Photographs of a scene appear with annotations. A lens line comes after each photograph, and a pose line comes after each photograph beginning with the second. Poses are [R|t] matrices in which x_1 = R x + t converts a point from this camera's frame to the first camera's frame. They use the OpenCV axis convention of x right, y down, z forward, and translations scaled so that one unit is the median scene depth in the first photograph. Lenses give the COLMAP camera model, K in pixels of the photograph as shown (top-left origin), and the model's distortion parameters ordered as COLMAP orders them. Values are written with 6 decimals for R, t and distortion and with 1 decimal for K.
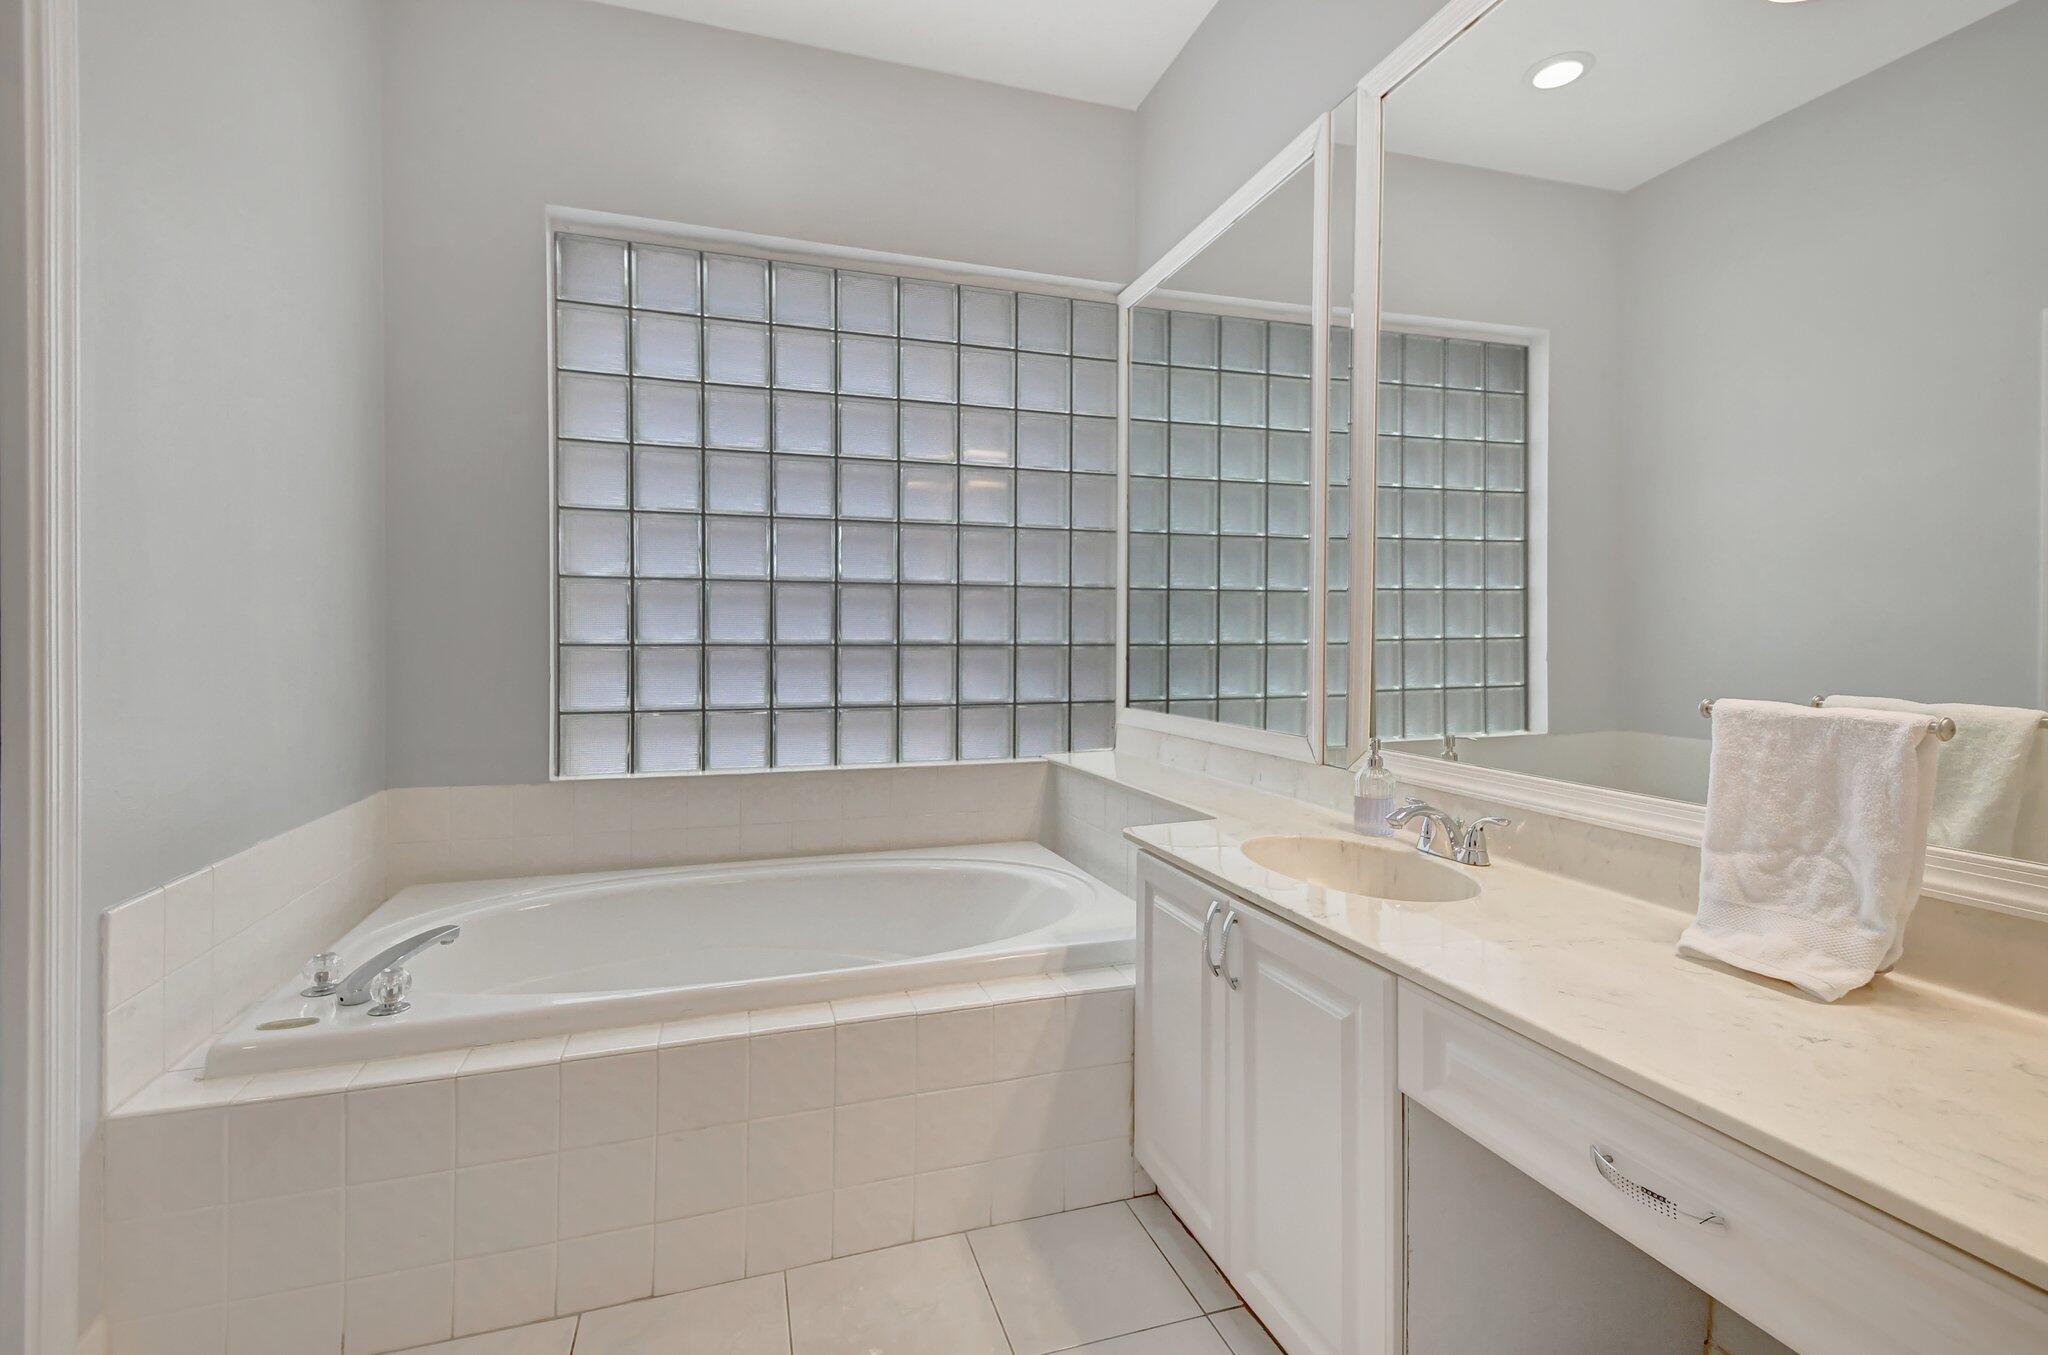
lens RADIAL K [[924.4, 0, 1020.5], [0, 924.4, 647.9], [0, 0, 1]] dist [-0.002738, -0.000923]
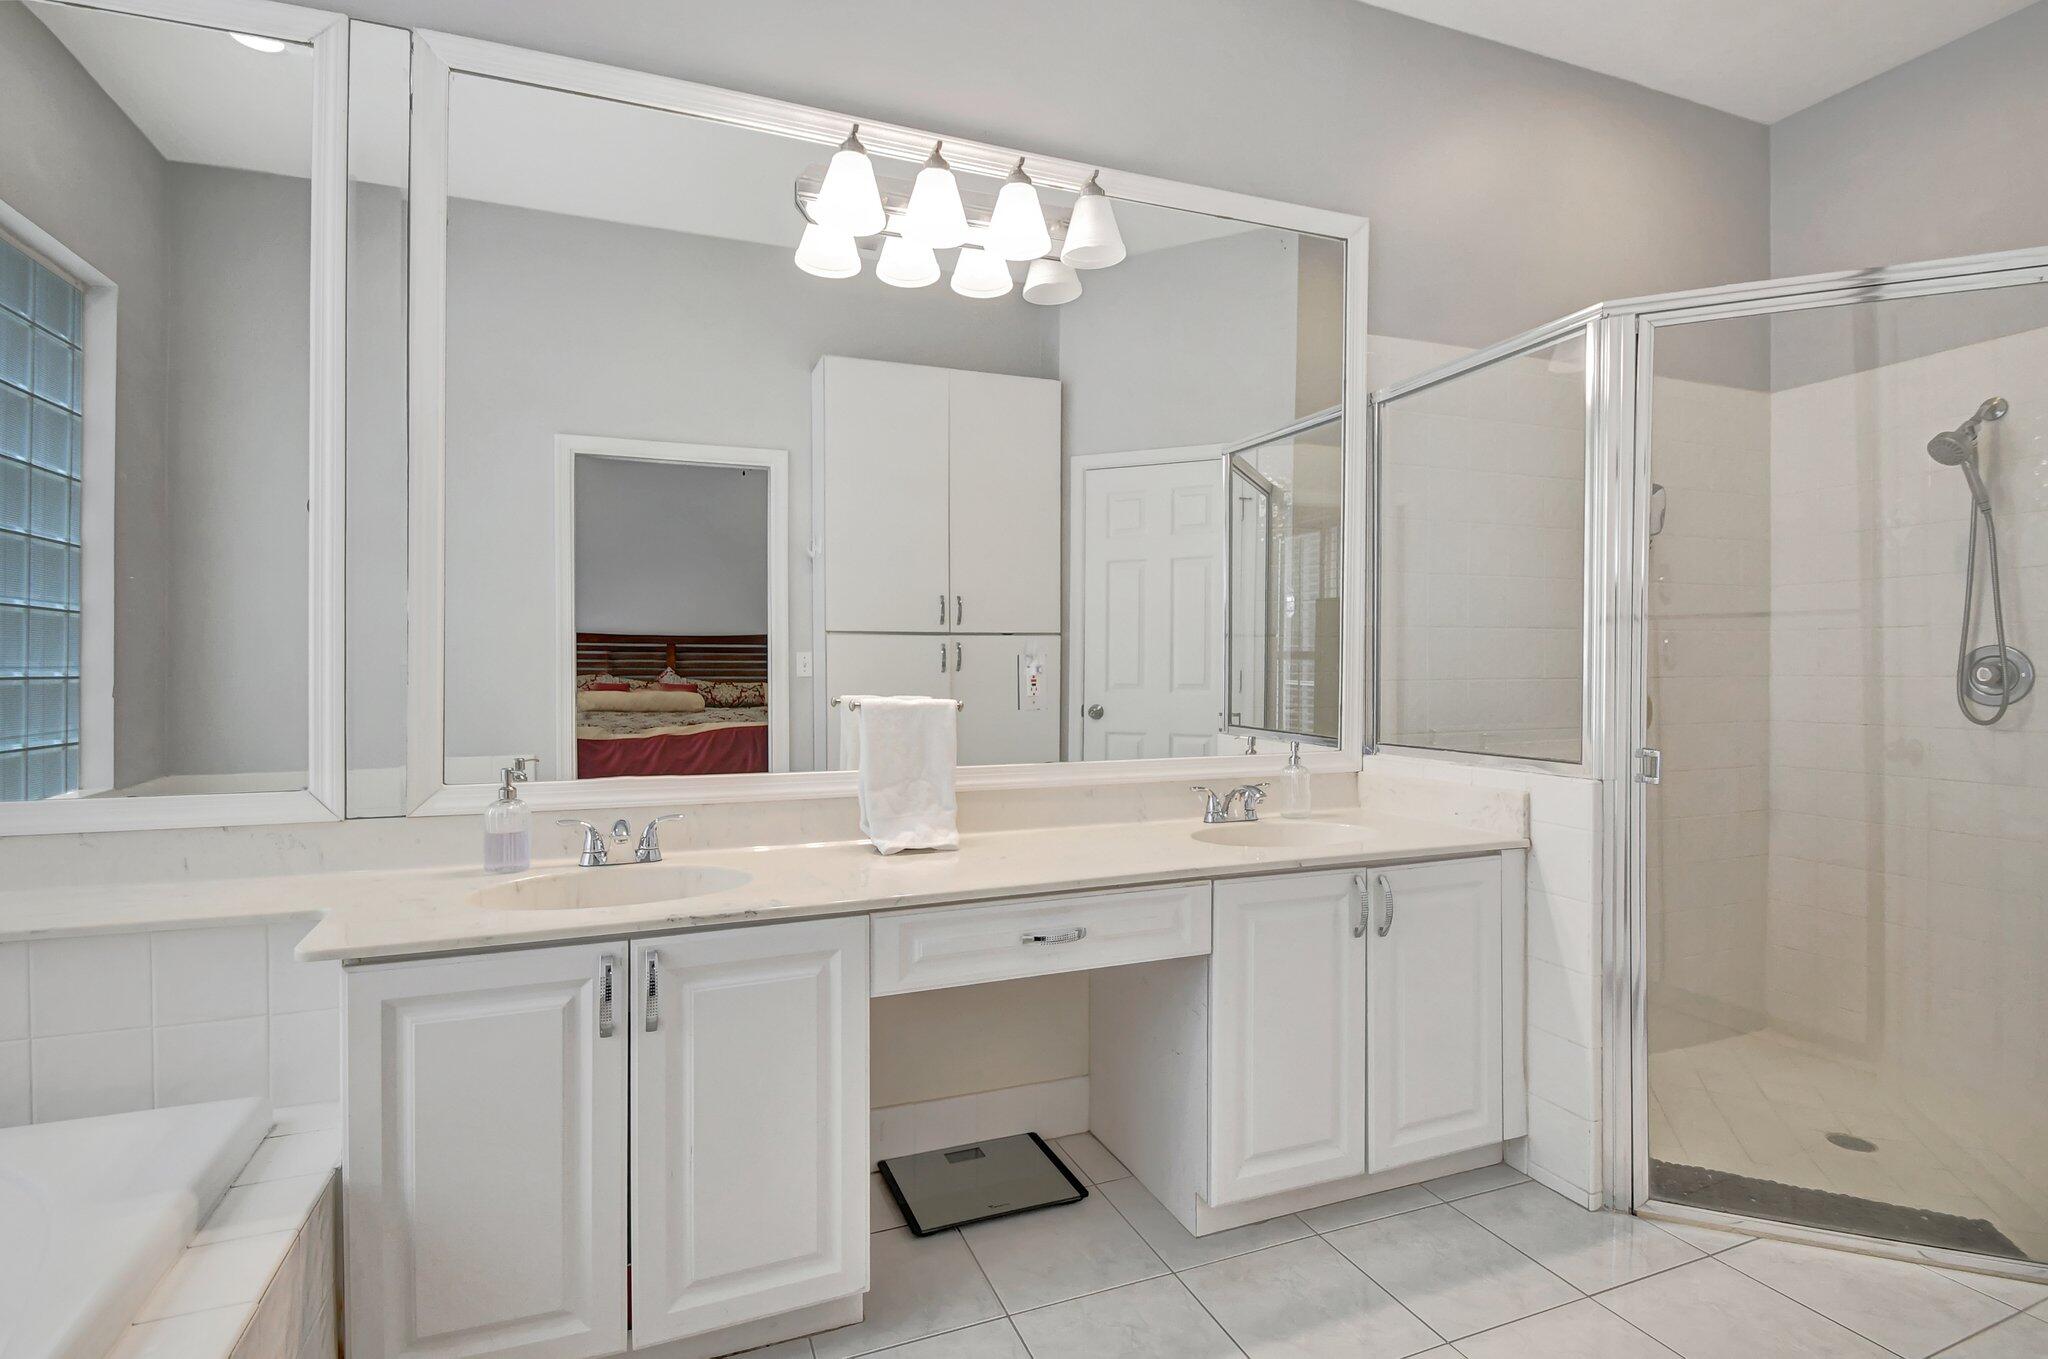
lens RADIAL K [[918.3, 0, 1013.3], [0, 918.3, 666.5], [0, 0, 1]] dist [-0.023513, -0.000205]
pose [[-0.063242, -0.002419, 0.997995, -0.926206], [0.007723, 0.999966, 0.002913, -0.005339], [-0.997968, 0.007892, -0.063221, 0.872756]]
